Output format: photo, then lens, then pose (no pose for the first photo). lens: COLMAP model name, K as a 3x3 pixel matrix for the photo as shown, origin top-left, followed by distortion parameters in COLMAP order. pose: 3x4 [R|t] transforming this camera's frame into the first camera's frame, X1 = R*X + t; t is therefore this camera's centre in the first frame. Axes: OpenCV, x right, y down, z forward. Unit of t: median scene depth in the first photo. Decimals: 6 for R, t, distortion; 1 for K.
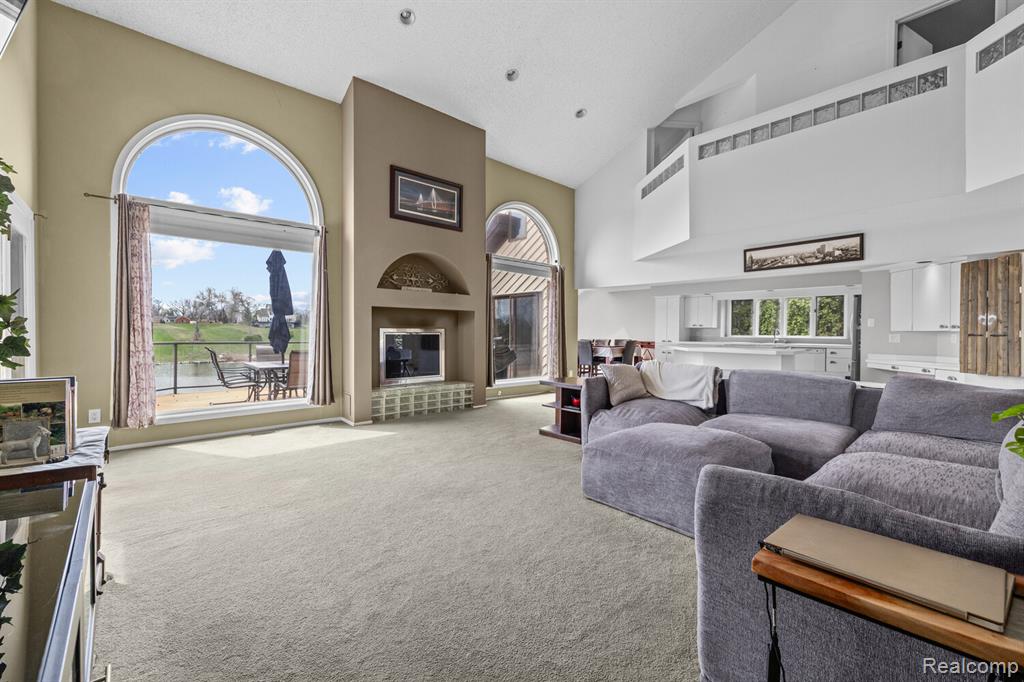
lens RADIAL K [[430.4, 0, 508.0], [0, 430.4, 337.2], [0, 0, 1]] dist [0.002159, 0.000145]
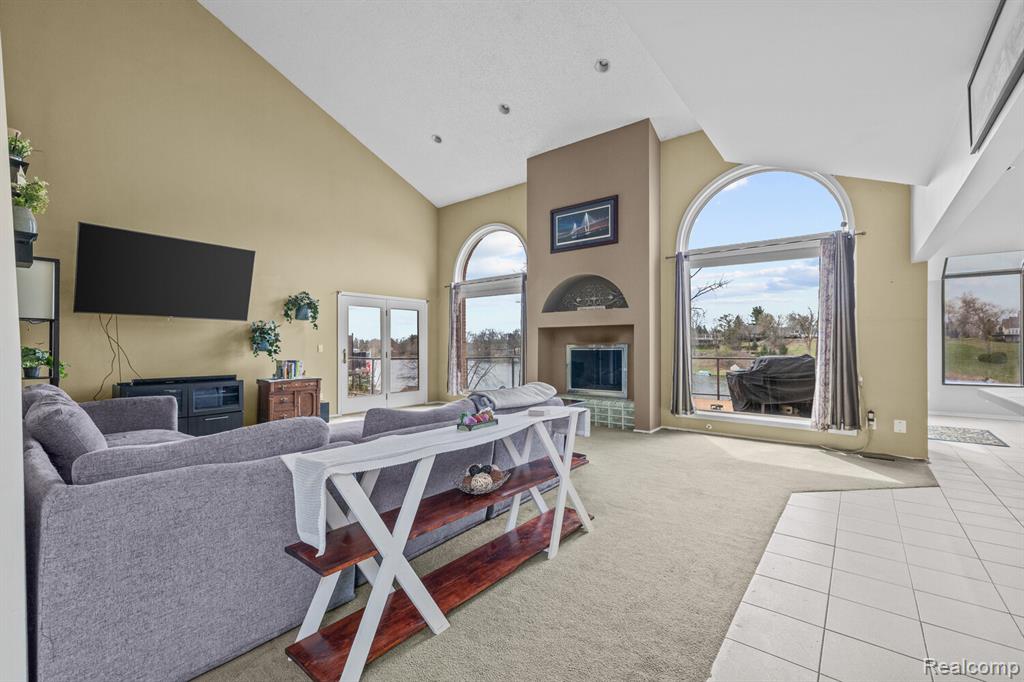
lens RADIAL K [[430.4, 0, 511.6], [0, 430.4, 344.7], [0, 0, 1]] dist [0.002159, 0.000145]
pose [[0.154324, -0.008933, -0.987980, 0.808159], [-0.011652, 0.999873, -0.010861, -0.005224], [0.987952, 0.013188, 0.154200, 0.625879]]
